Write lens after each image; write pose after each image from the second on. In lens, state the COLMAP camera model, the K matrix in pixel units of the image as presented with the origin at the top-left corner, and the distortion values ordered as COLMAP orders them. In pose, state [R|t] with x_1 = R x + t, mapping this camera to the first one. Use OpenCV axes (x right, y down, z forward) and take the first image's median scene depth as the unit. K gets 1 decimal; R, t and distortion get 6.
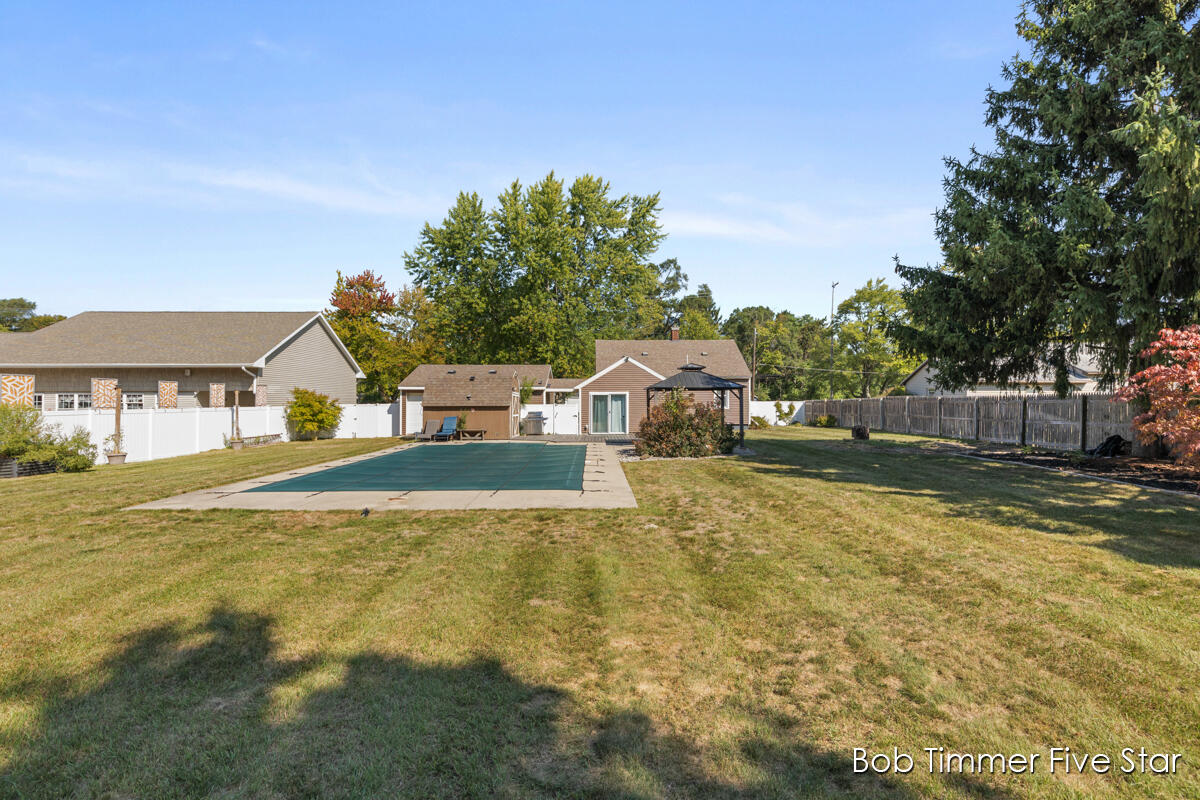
lens RADIAL K [[585.5, 0, 600.0], [0, 585.5, 400.0], [0, 0, 1]] dist [0.002945, 0.000317]
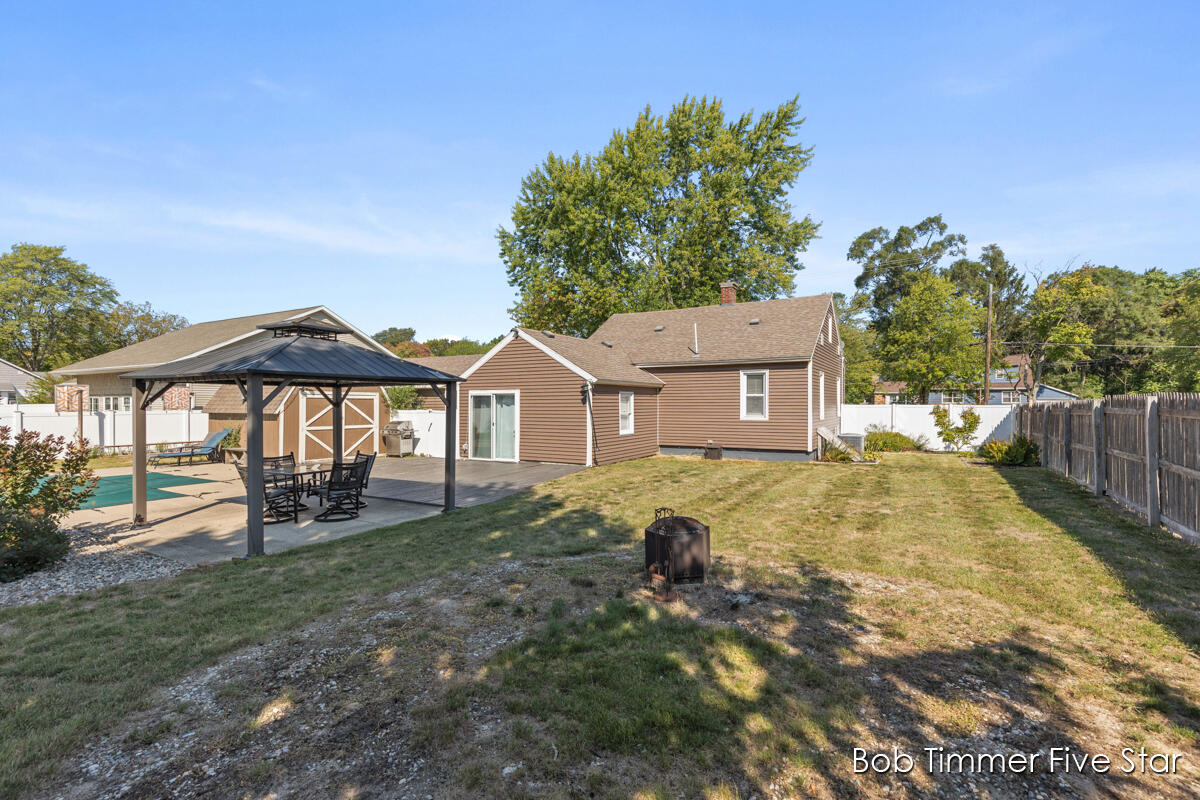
lens RADIAL K [[536.8, 0, 600.0], [0, 536.8, 400.0], [0, 0, 1]] dist [0.011230, -0.000389]
pose [[0.860925, -0.000710, -0.508731, 0.288916], [0.001780, 0.999997, 0.001617, -0.003391], [0.508728, -0.002297, 0.860924, 0.444840]]
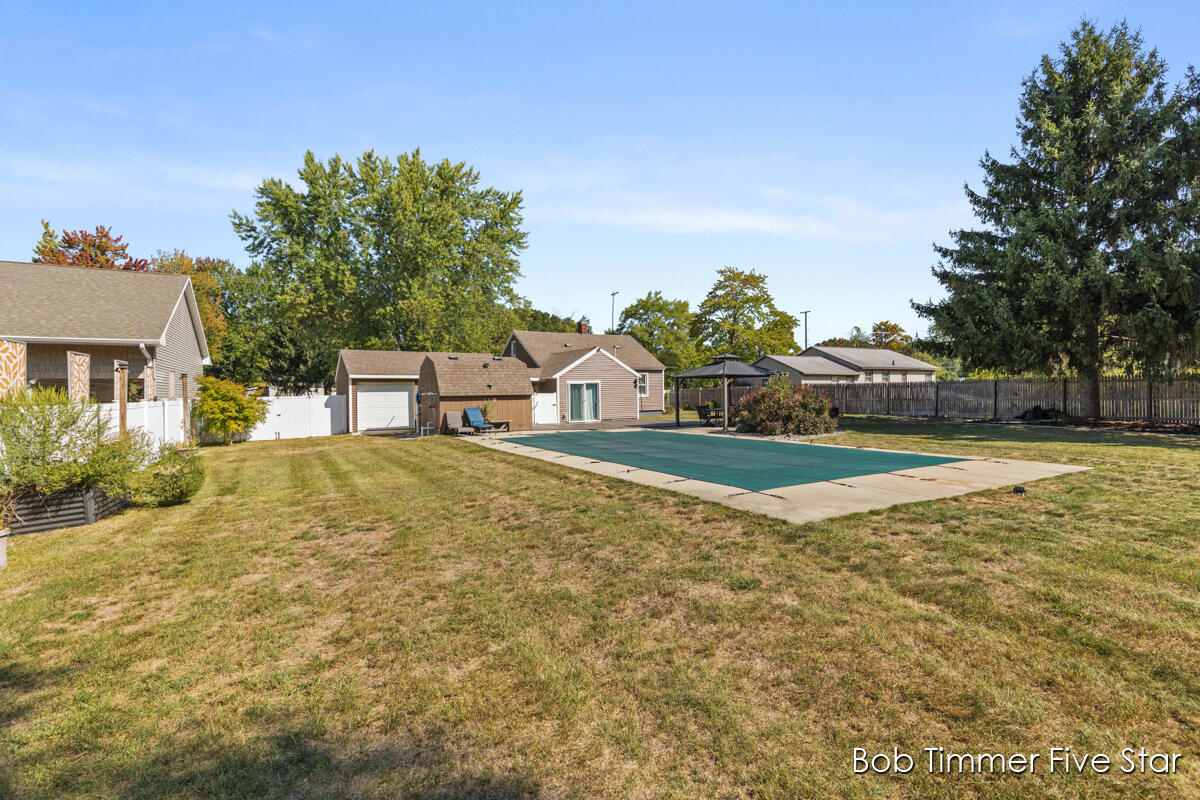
lens RADIAL K [[536.8, 0, 600.0], [0, 536.8, 400.0], [0, 0, 1]] dist [0.011230, -0.000389]
pose [[0.881032, -0.015997, 0.472786, -0.306377], [0.009924, 0.999833, 0.015337, 0.004242], [-0.472953, -0.008820, 0.881044, 0.119008]]
